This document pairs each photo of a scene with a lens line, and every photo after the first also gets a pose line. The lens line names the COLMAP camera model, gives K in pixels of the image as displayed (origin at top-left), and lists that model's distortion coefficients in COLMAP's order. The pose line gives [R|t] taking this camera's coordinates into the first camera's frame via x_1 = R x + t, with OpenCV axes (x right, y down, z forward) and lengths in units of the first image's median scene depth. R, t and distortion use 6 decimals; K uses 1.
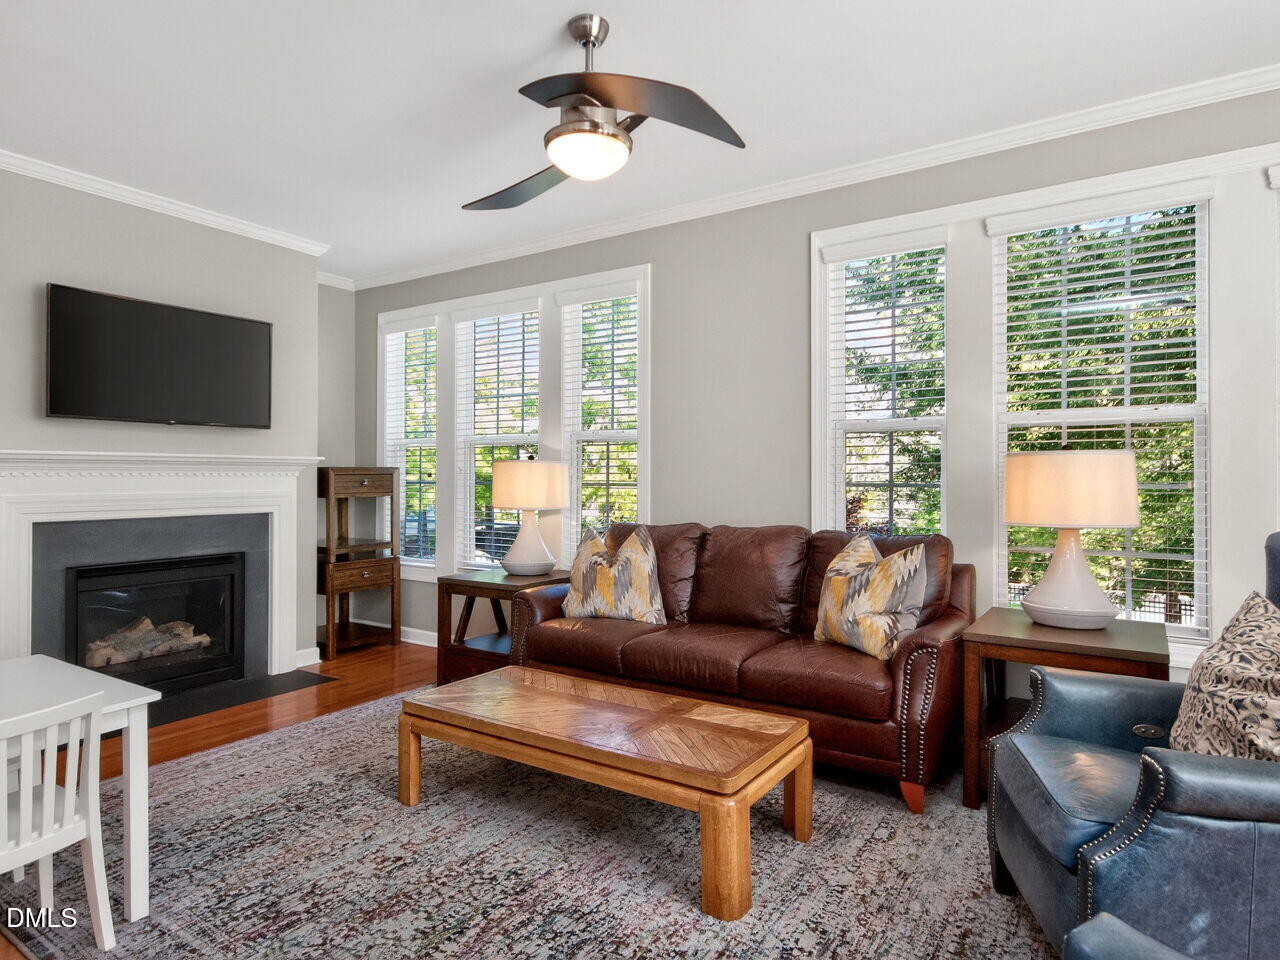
lens RADIAL K [[752.0, 0, 640.0], [0, 752.0, 480.0], [0, 0, 1]] dist [0.001589, 0.001987]
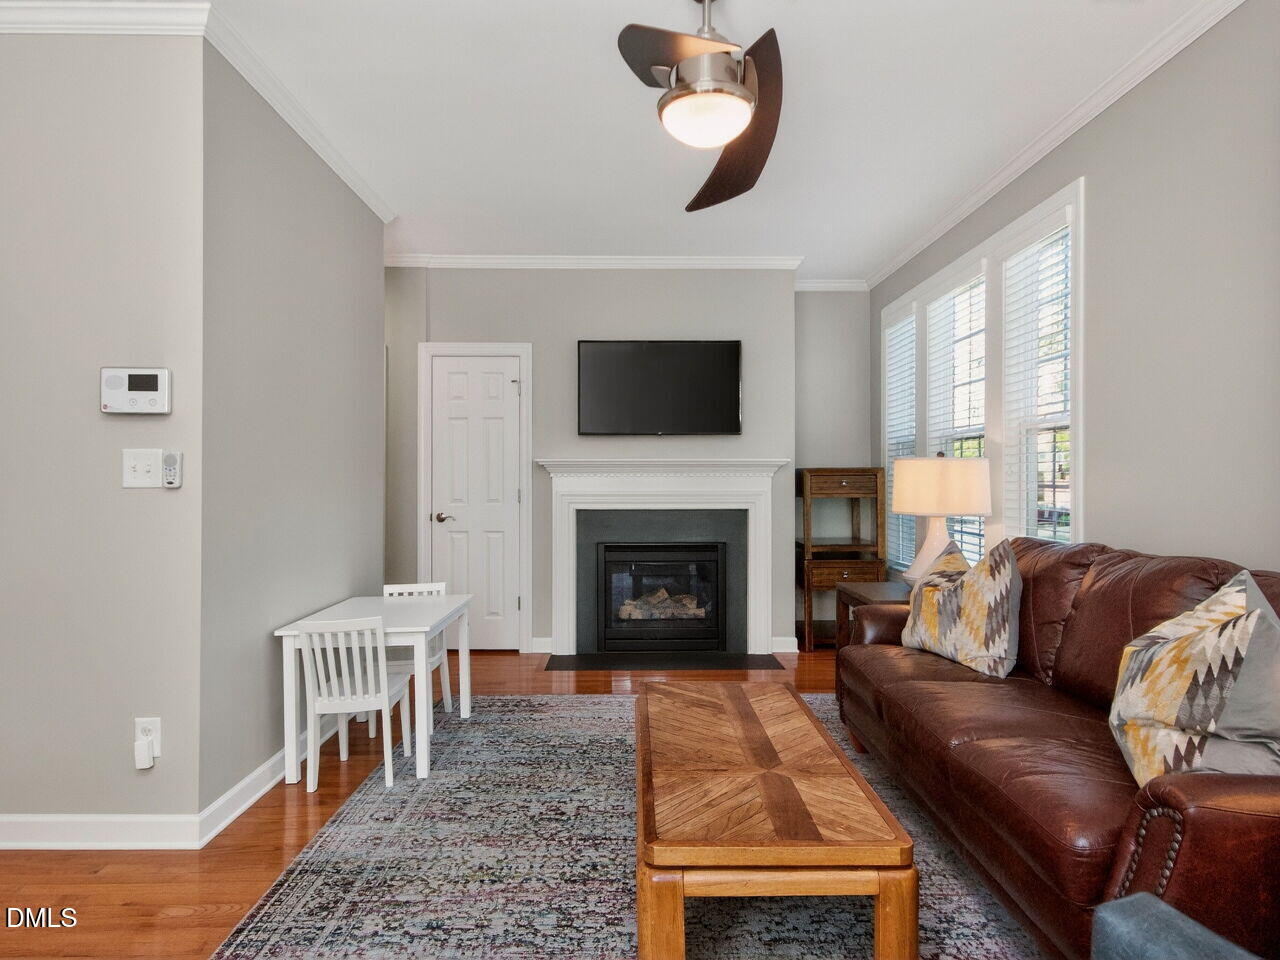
lens RADIAL K [[752.0, 0, 640.0], [0, 752.0, 480.0], [0, 0, 1]] dist [0.001589, 0.001987]
pose [[0.554165, 0.000748, -0.832407, 0.375451], [-0.001421, 0.999999, -0.000048, 0.000234], [0.832406, 0.001209, 0.554165, 0.255868]]
